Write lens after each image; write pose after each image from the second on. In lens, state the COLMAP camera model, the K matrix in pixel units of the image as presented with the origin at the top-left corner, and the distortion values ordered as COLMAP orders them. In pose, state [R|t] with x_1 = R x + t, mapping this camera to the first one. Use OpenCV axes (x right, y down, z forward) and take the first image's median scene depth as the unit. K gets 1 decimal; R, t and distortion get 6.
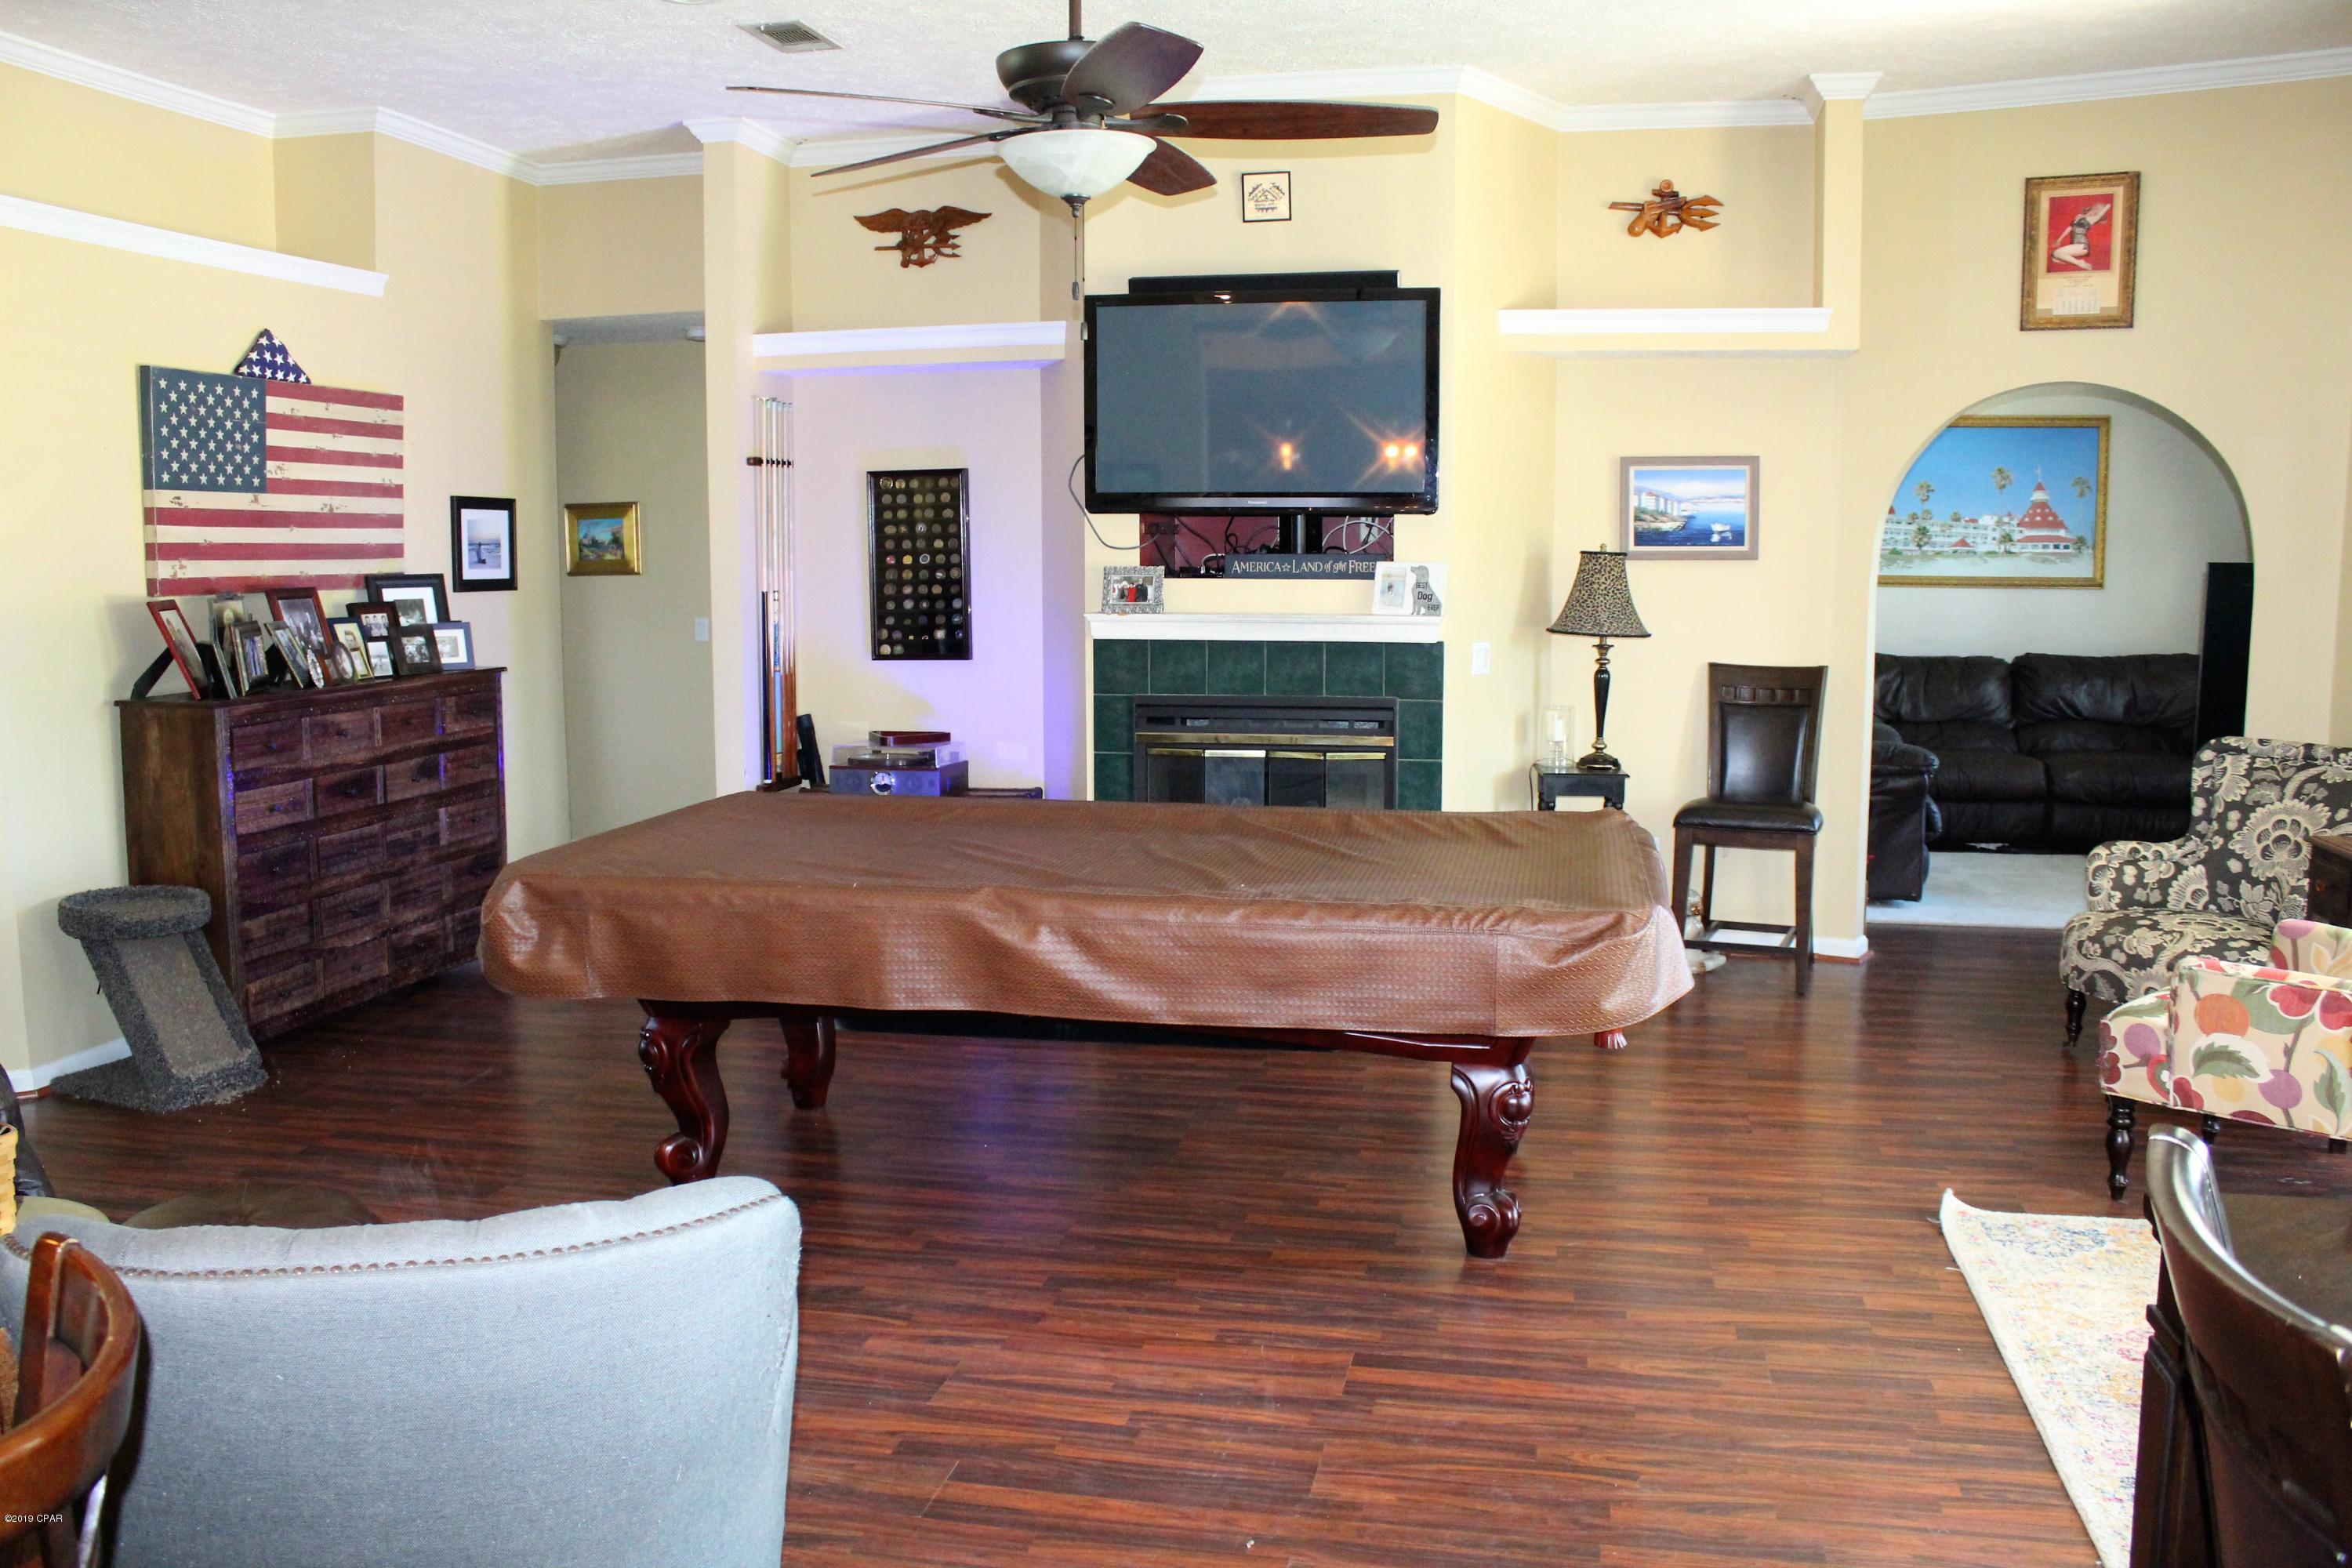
lens RADIAL K [[1943.5, 0, 1161.1], [0, 1943.5, 786.4], [0, 0, 1]] dist [-0.168500, 0.148023]
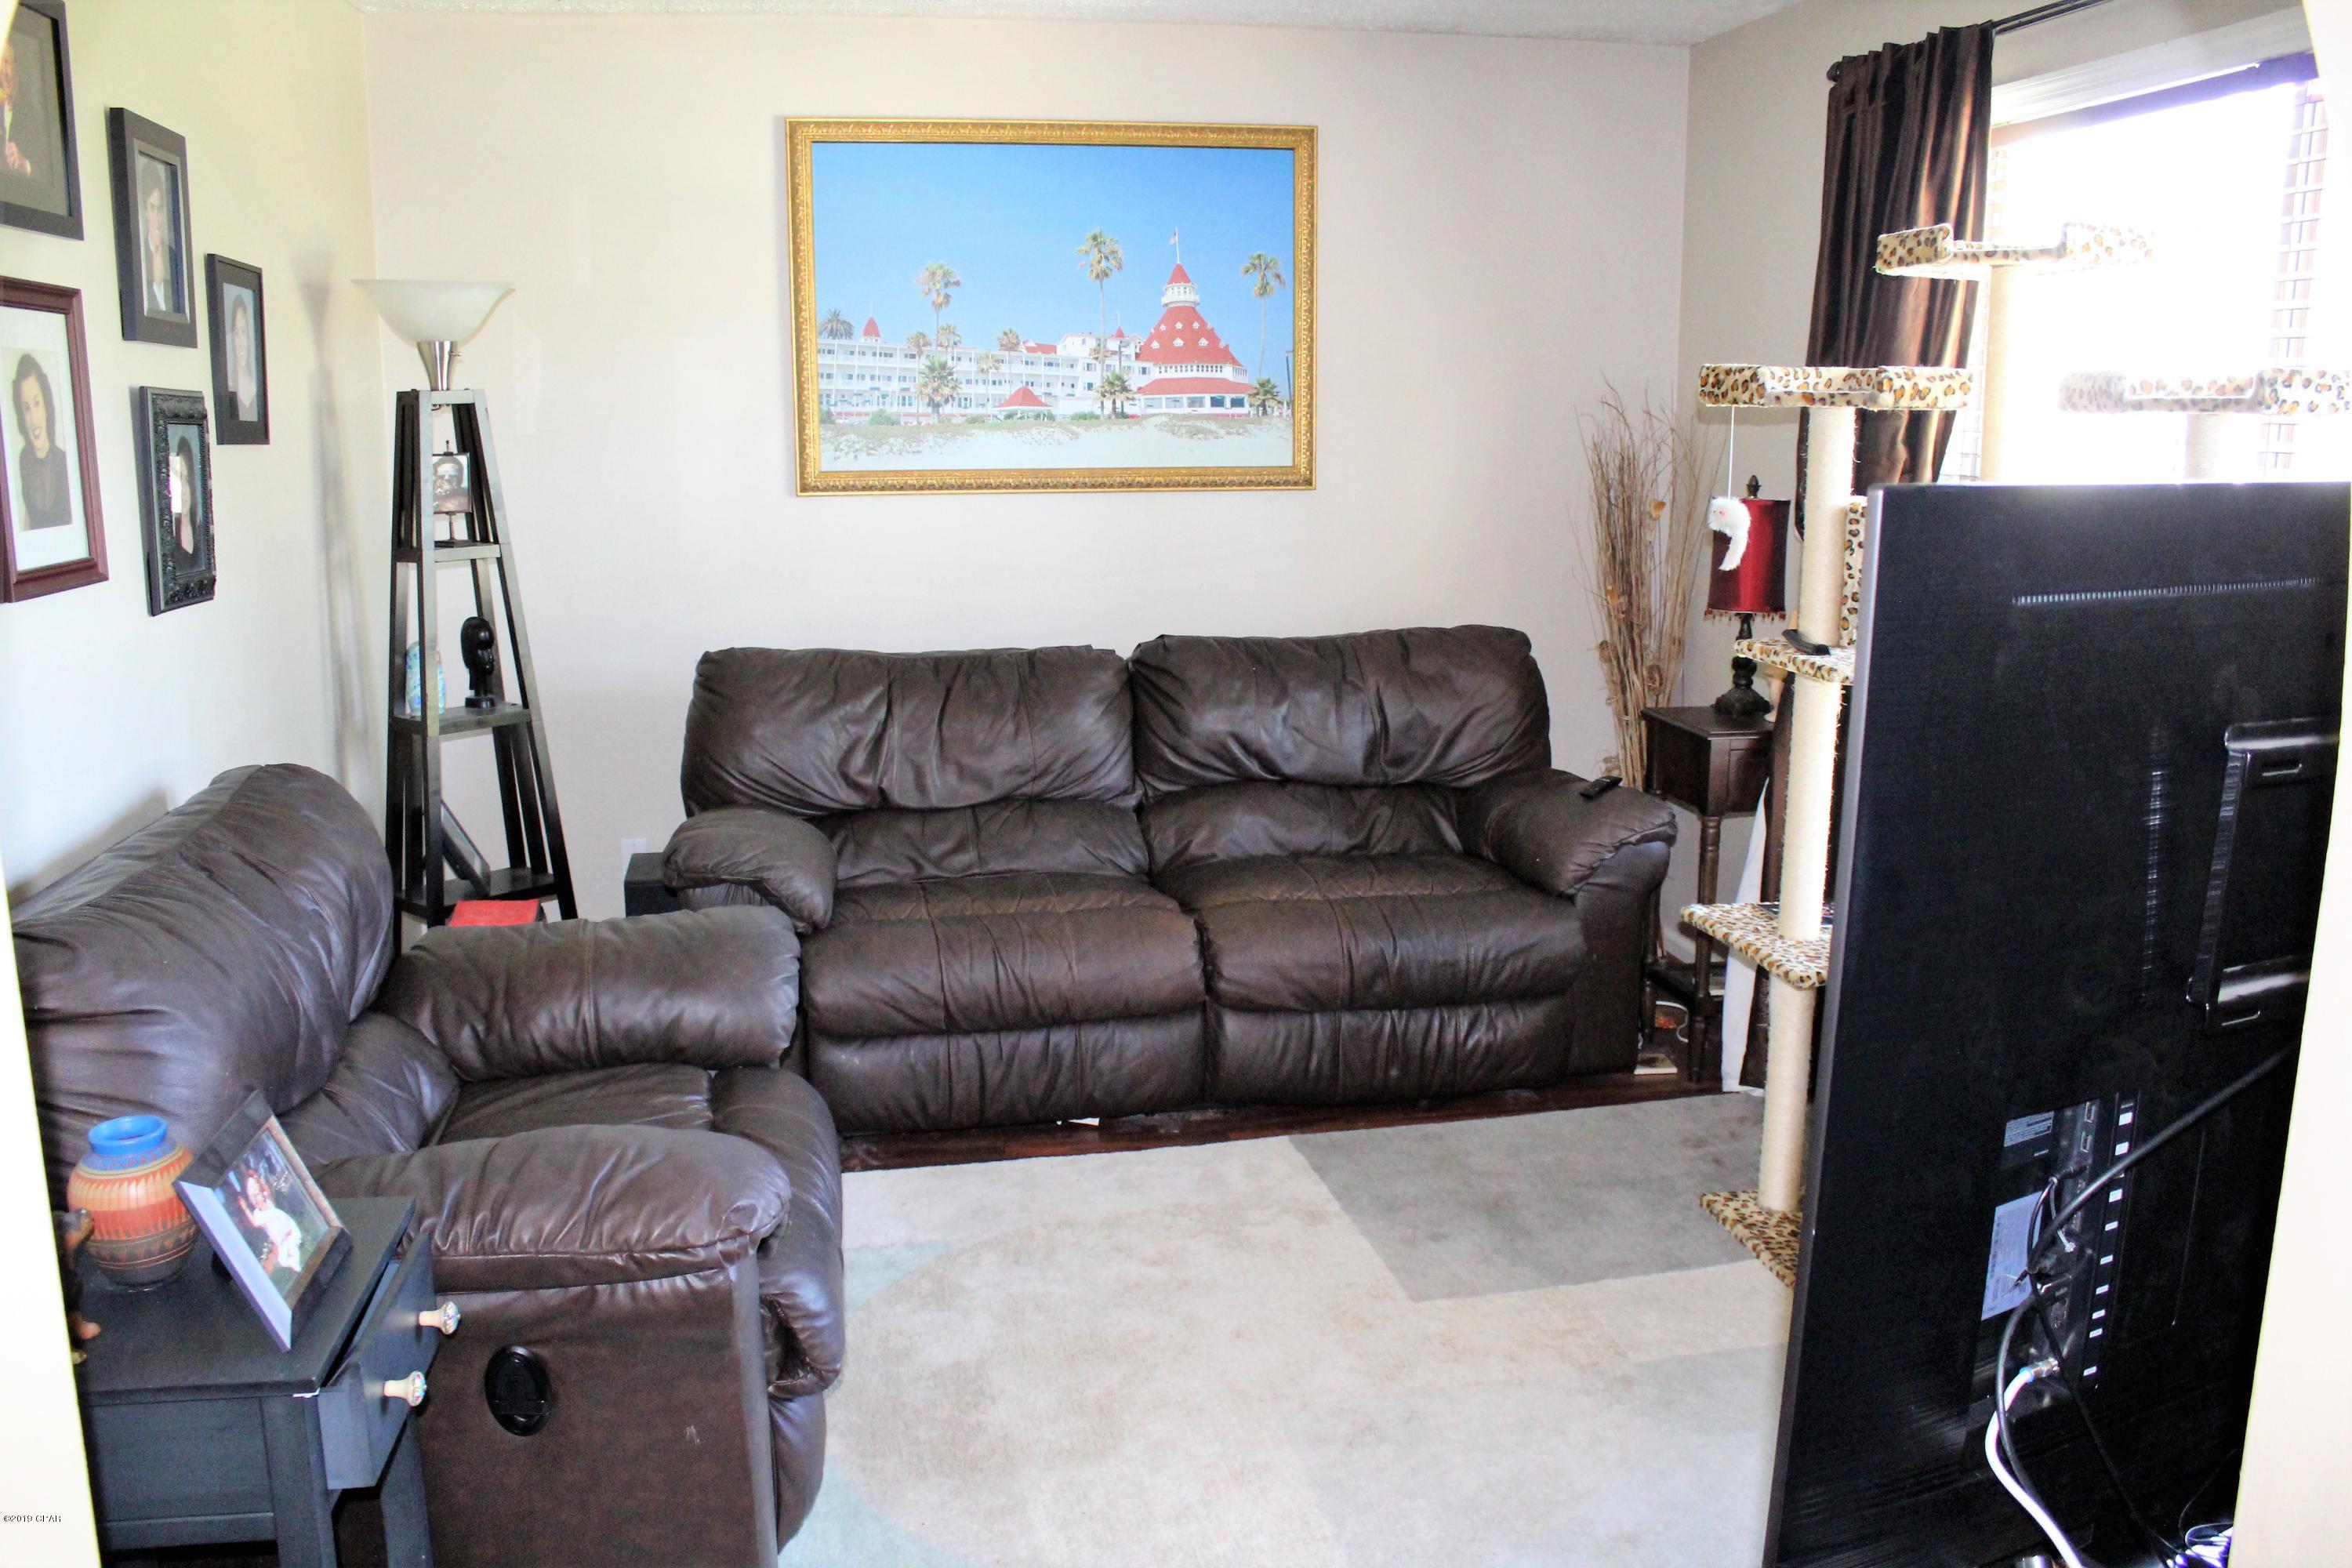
lens RADIAL K [[1943.5, 0, 1173.5], [0, 1943.5, 789.7], [0, 0, 1]] dist [-0.168500, 0.148023]
pose [[0.924691, -0.074299, 0.373399, 0.263666], [0.045097, 0.995243, 0.086355, -0.069303], [-0.378039, -0.063012, 0.923643, 0.522610]]
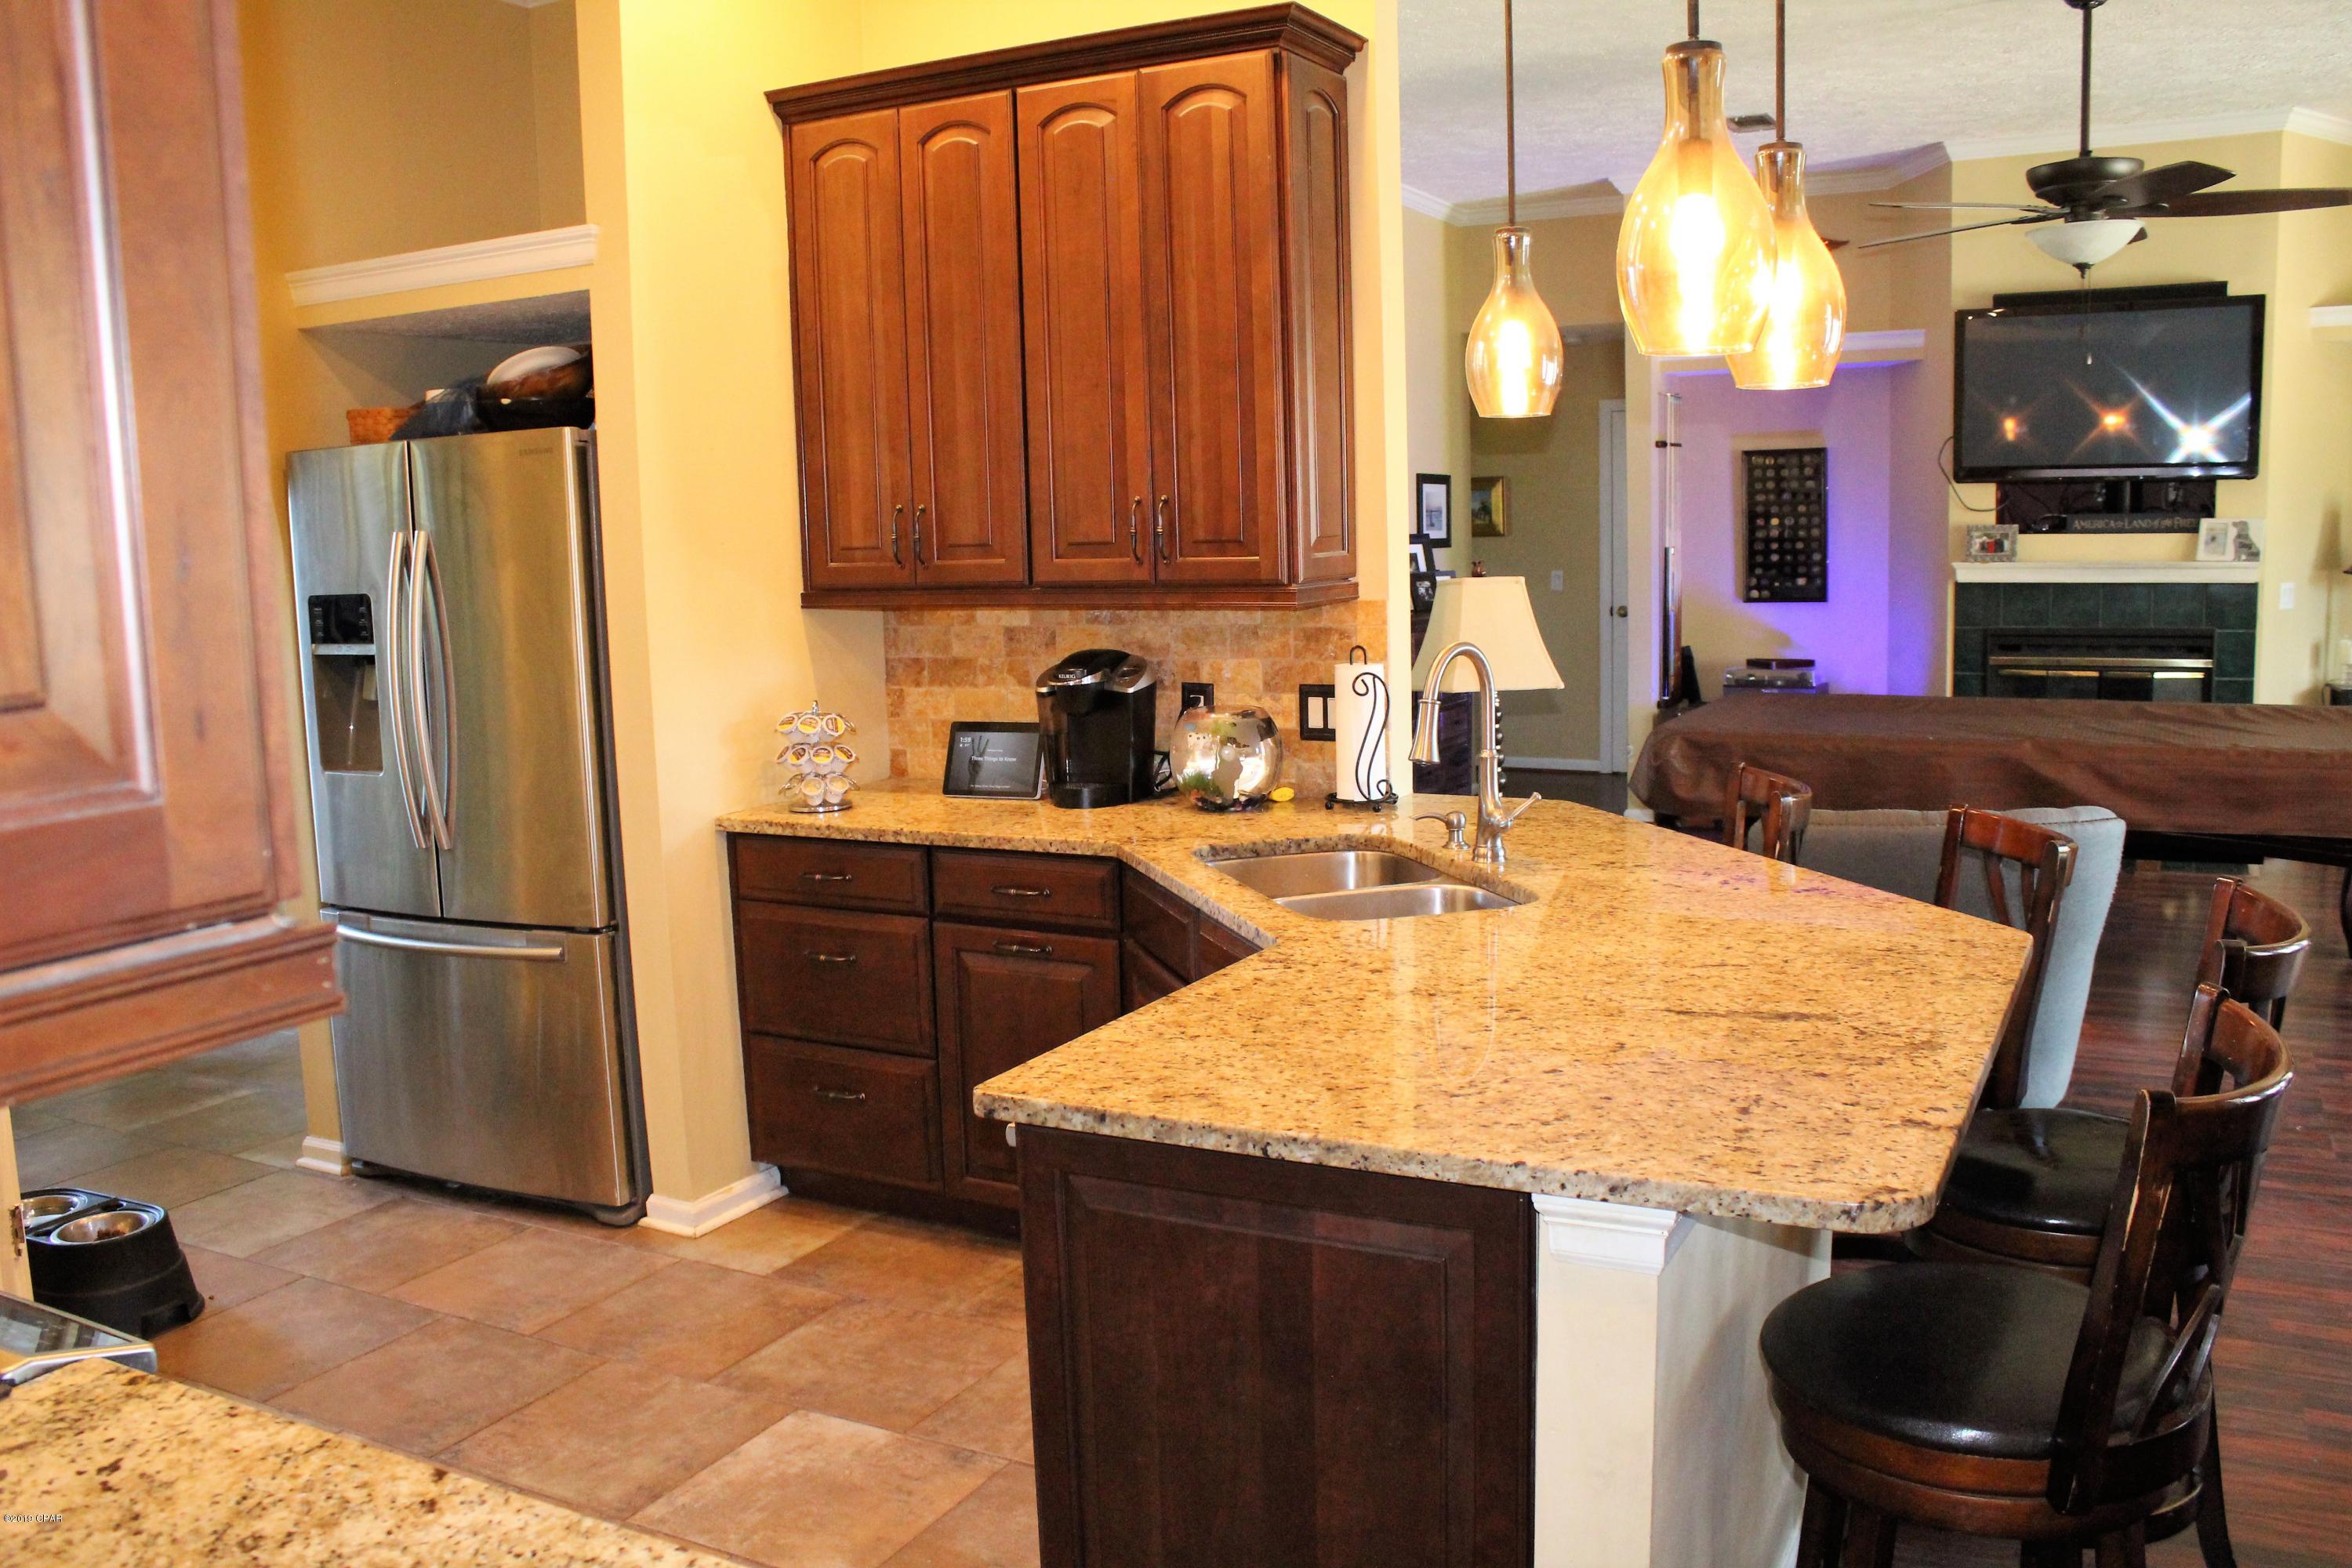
lens RADIAL K [[1943.5, 0, 1158.4], [0, 1943.5, 769.1], [0, 0, 1]] dist [-0.168500, 0.148023]
pose [[0.961806, 0.013002, -0.273422, -0.199707], [-0.011426, 0.999908, 0.007355, 0.043354], [0.273492, -0.003950, 0.961866, -0.336032]]
